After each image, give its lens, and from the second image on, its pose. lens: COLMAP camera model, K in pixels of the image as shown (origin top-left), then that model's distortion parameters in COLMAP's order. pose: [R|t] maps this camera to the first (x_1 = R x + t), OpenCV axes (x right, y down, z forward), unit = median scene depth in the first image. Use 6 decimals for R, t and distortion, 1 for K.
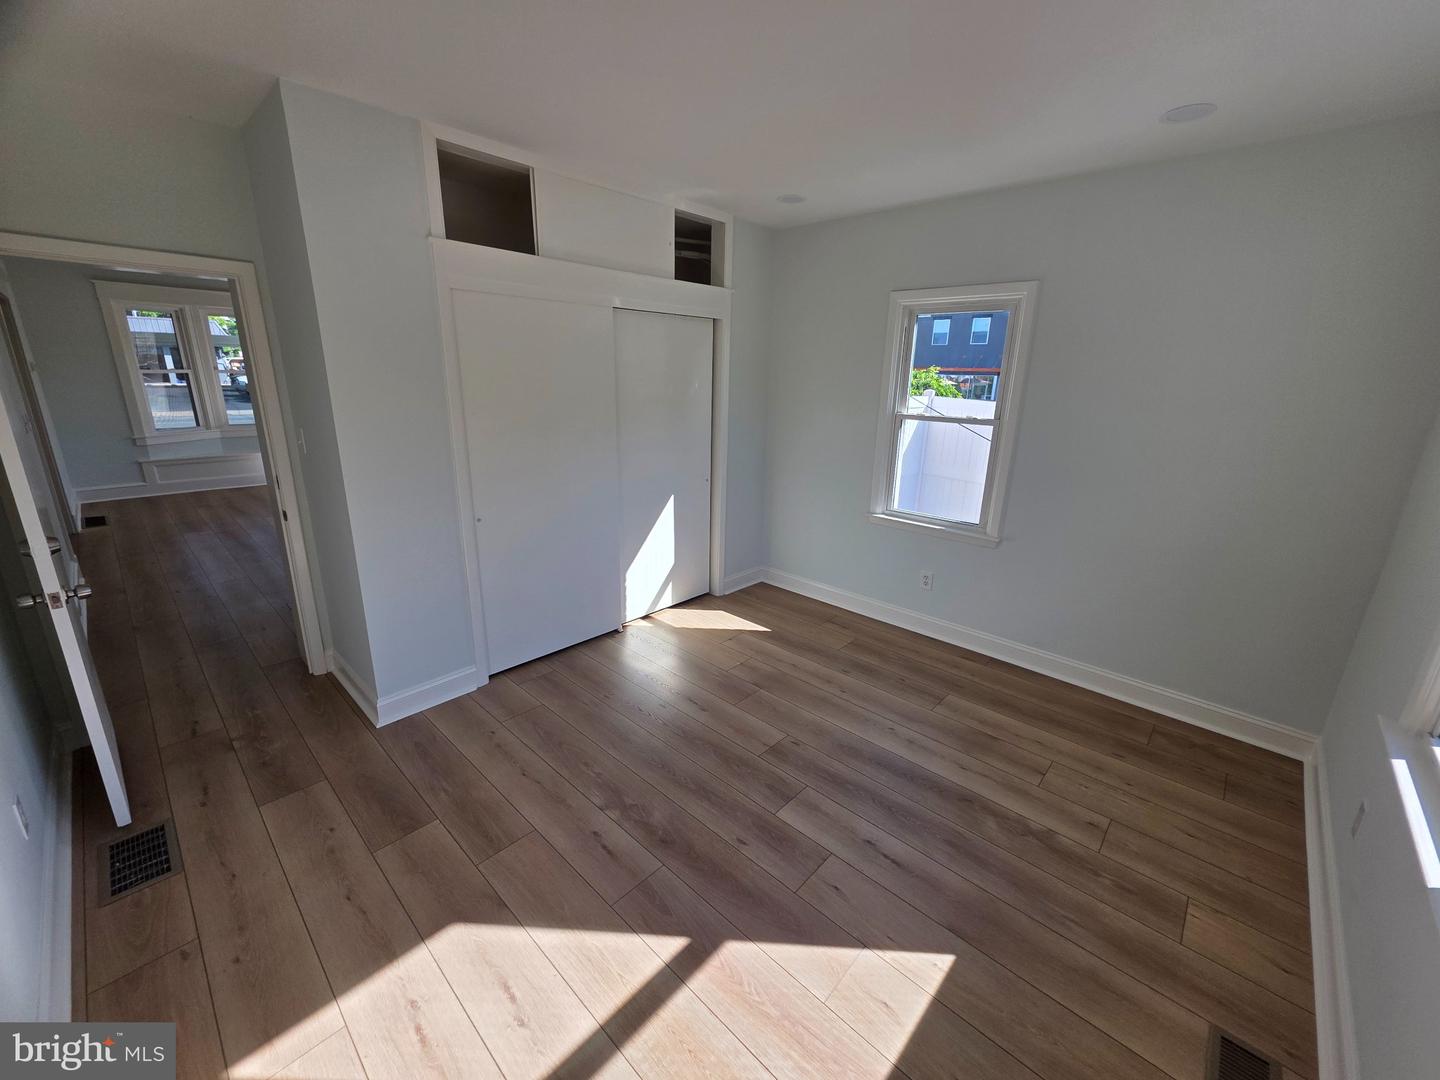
lens RADIAL K [[574.4, 0, 721.1], [0, 574.4, 536.4], [0, 0, 1]] dist [0.002678, -0.000660]
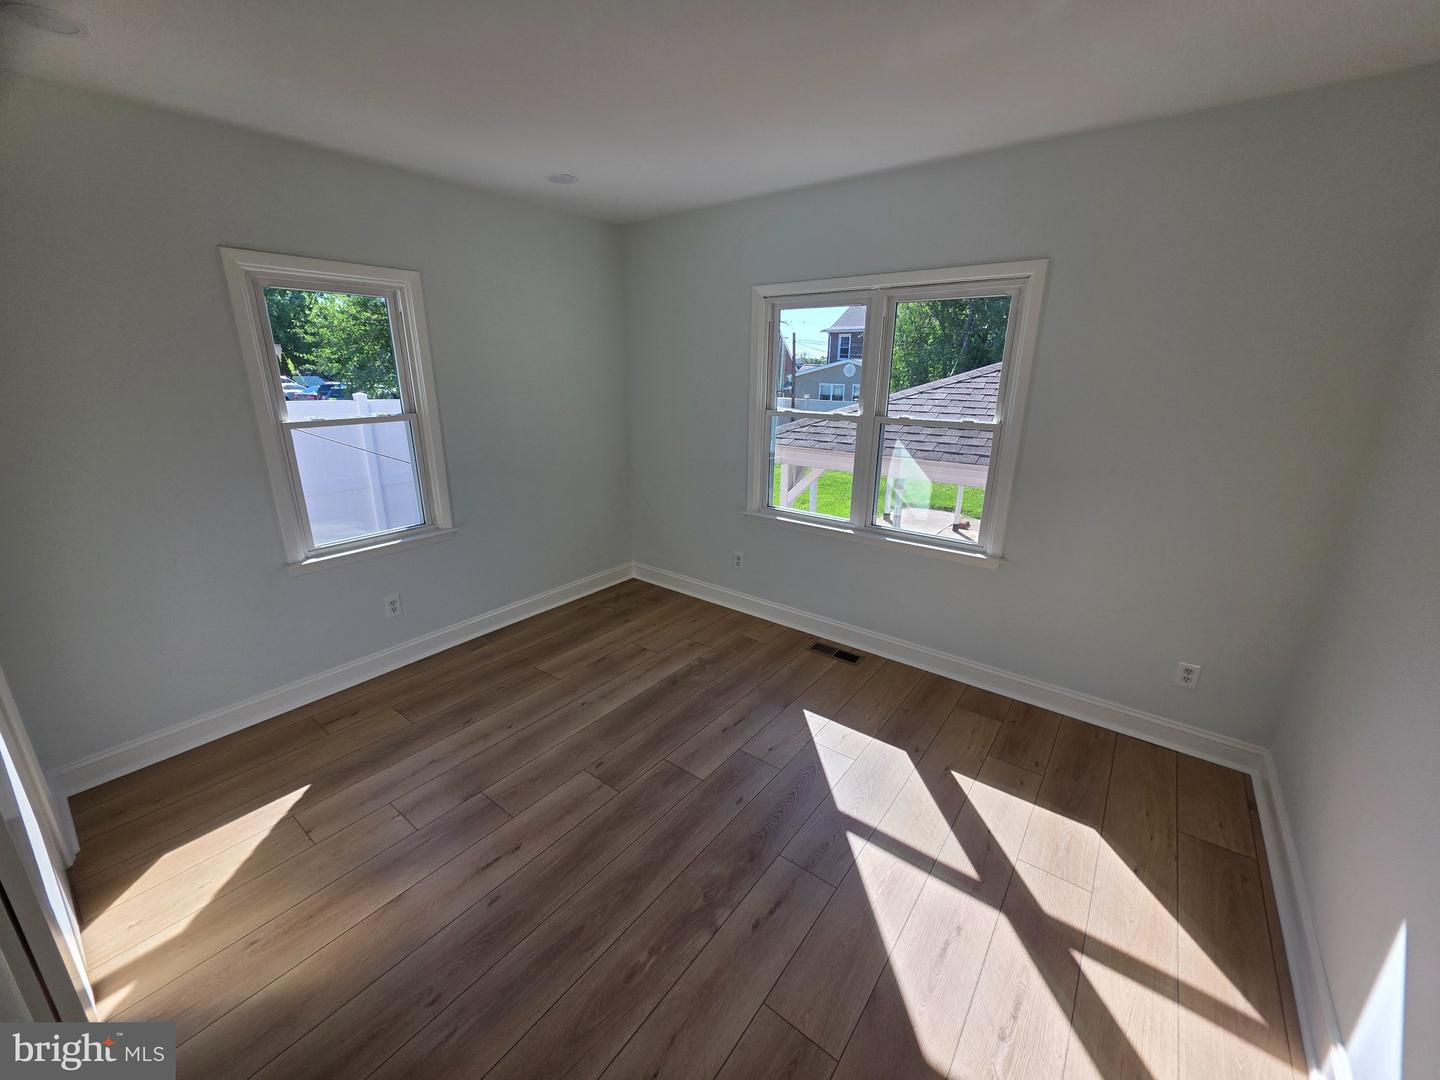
lens RADIAL K [[574.4, 0, 716.0], [0, 574.4, 535.4], [0, 0, 1]] dist [0.002678, -0.000660]
pose [[-0.097591, -0.306532, 0.946844, -0.650667], [0.269844, 0.907597, 0.321639, -0.228418], [-0.957946, 0.286889, -0.005857, 0.694009]]
